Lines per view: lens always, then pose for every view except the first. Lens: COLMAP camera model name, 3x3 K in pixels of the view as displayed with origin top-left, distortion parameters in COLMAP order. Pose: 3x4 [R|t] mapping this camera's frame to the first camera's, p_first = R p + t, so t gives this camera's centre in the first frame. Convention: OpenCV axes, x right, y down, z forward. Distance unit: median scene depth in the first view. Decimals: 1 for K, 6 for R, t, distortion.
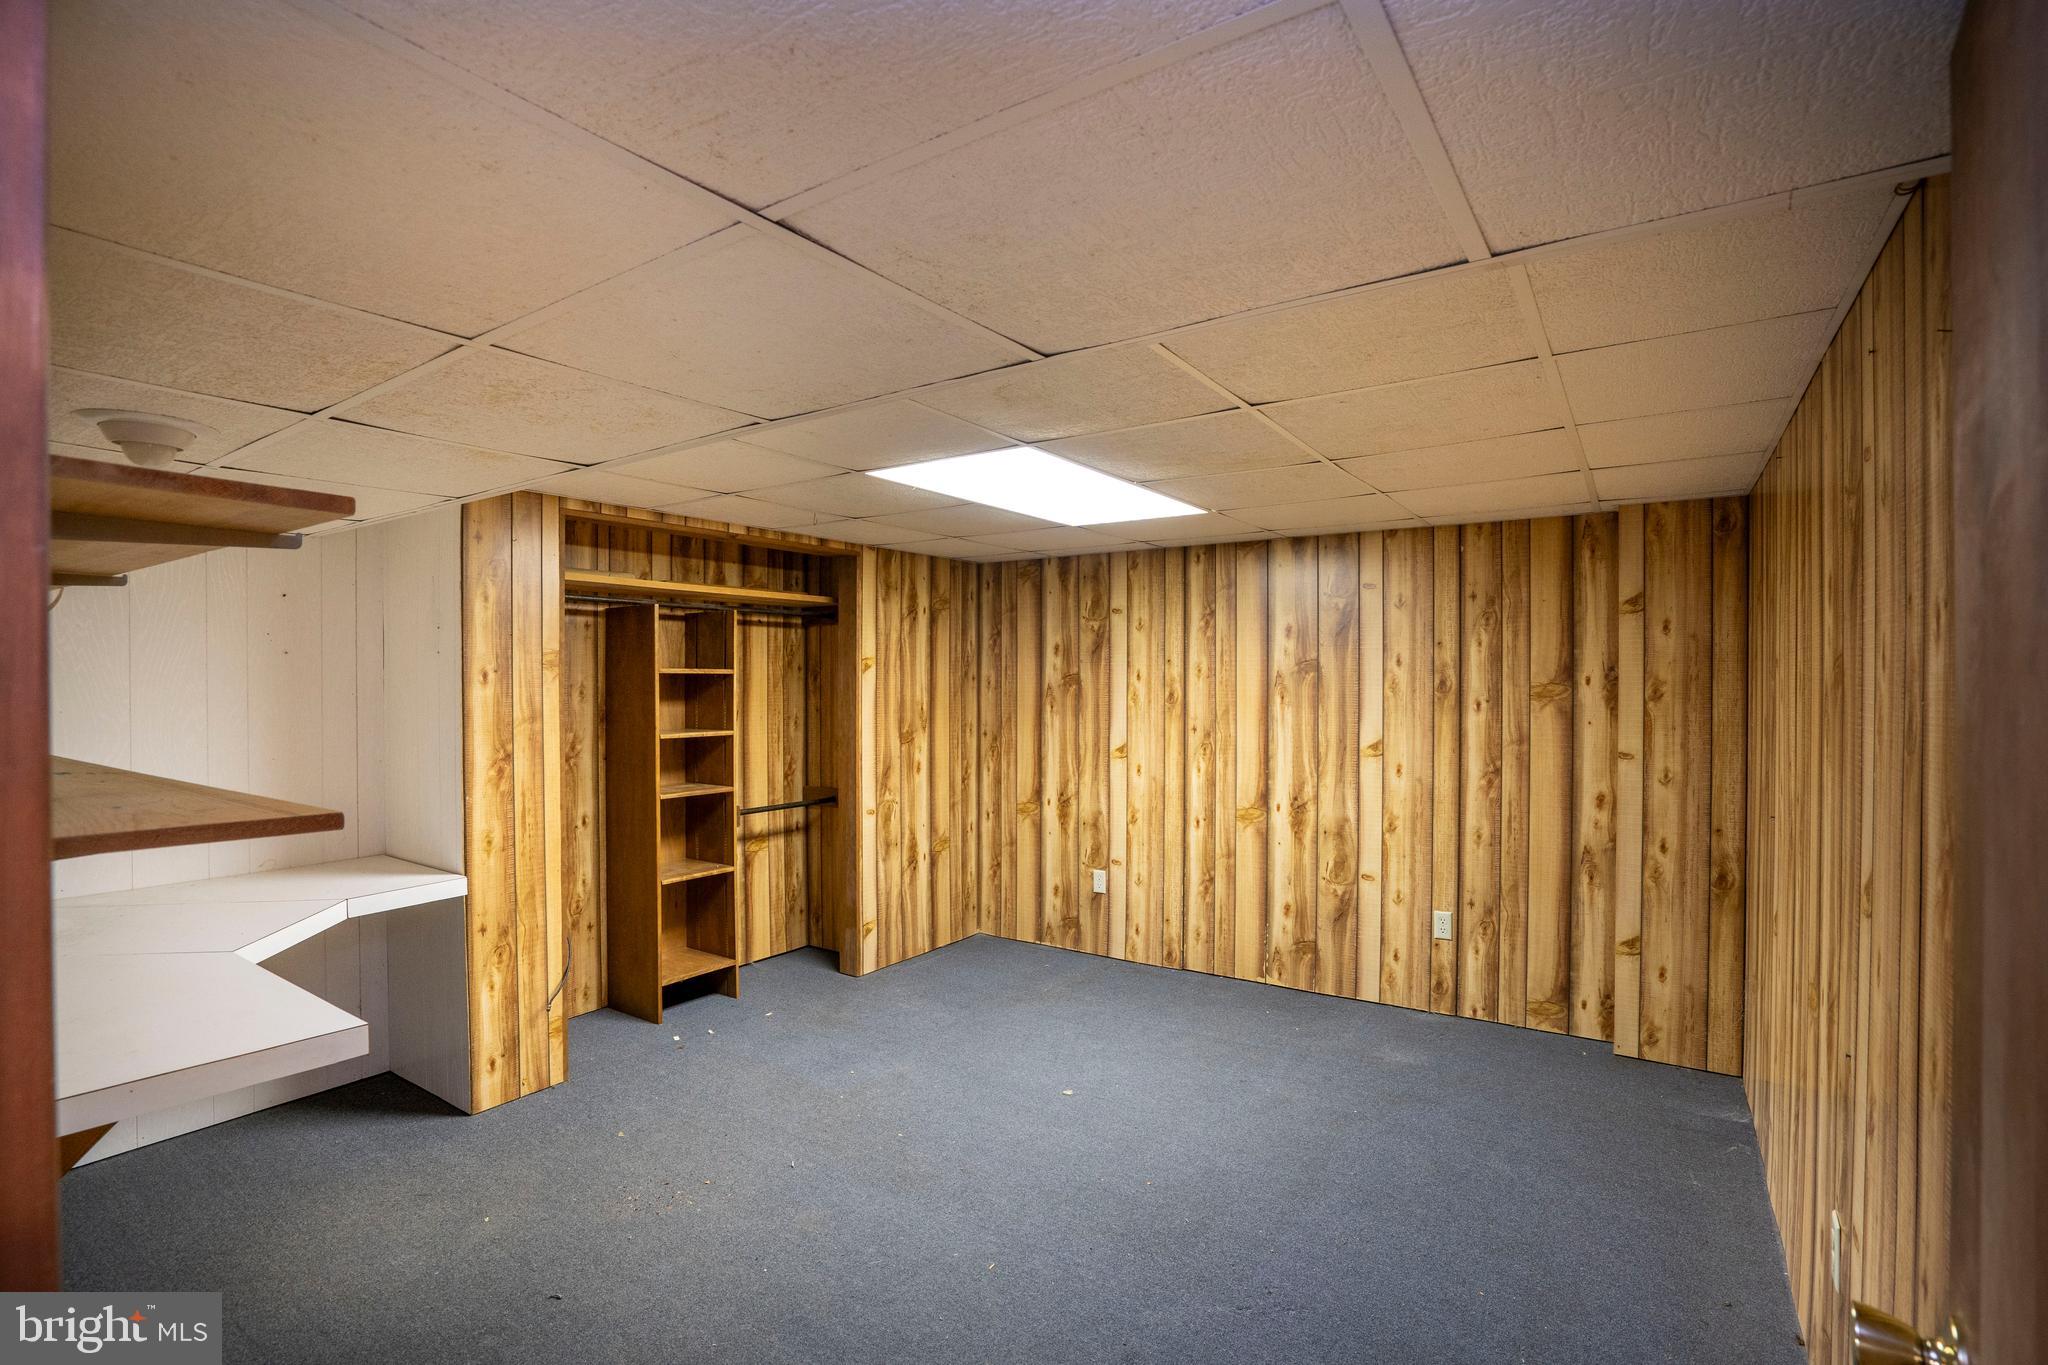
lens RADIAL K [[943.3, 0, 1017.2], [0, 943.3, 686.6], [0, 0, 1]] dist [-0.042260, 0.005820]
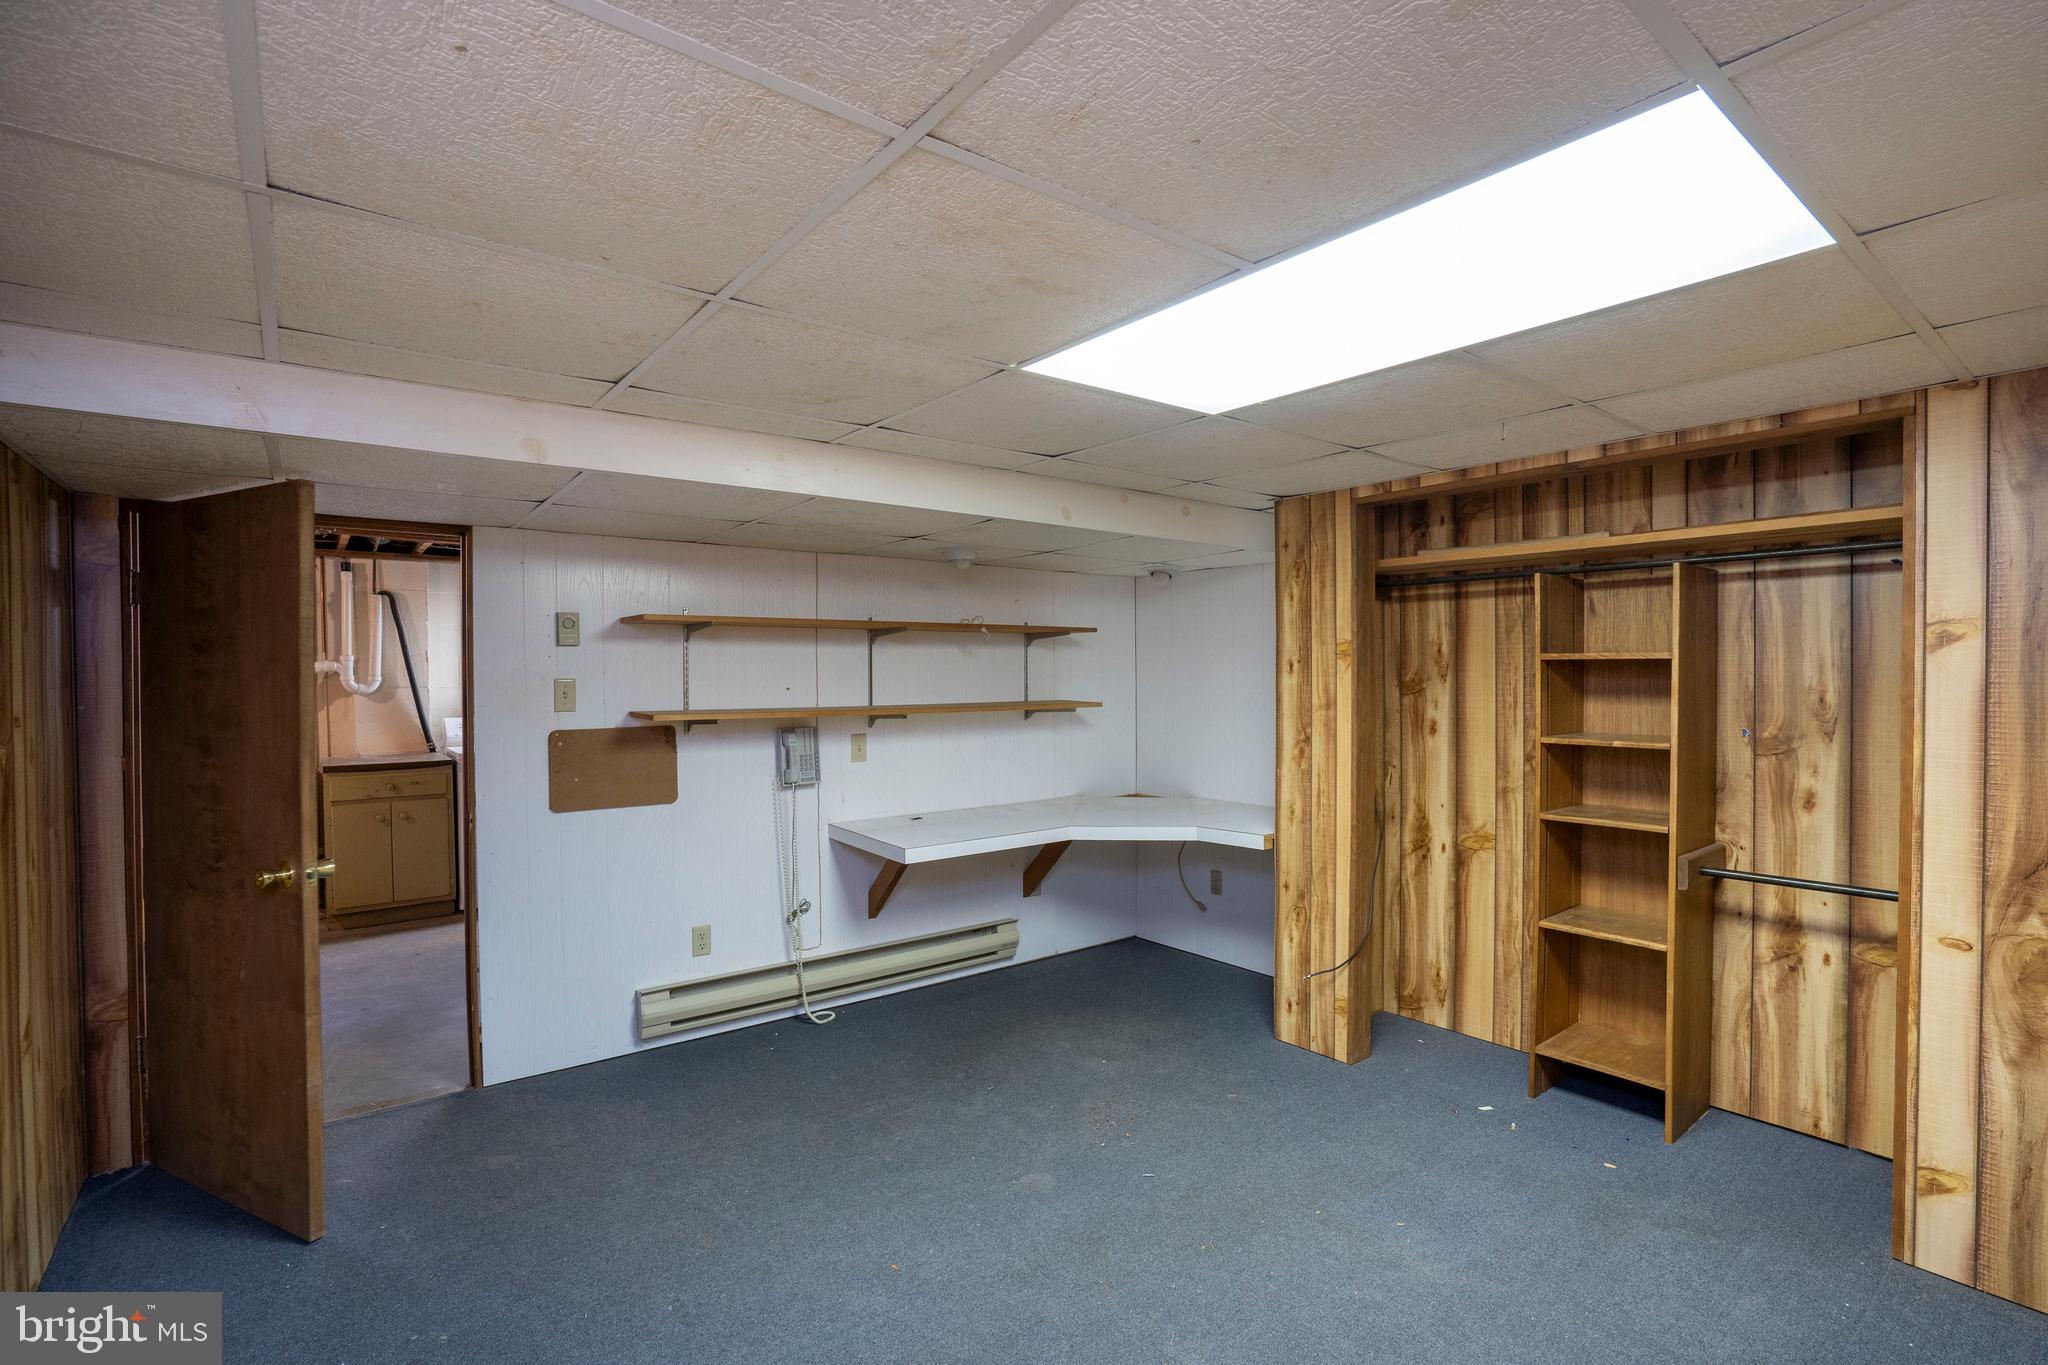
lens RADIAL K [[943.3, 0, 1022.3], [0, 943.3, 679.3], [0, 0, 1]] dist [-0.042260, 0.005820]
pose [[-0.300147, 0.015166, -0.953772, 0.591709], [0.002939, 0.999884, 0.014974, -0.012839], [0.953888, 0.001691, -0.300157, 0.970041]]
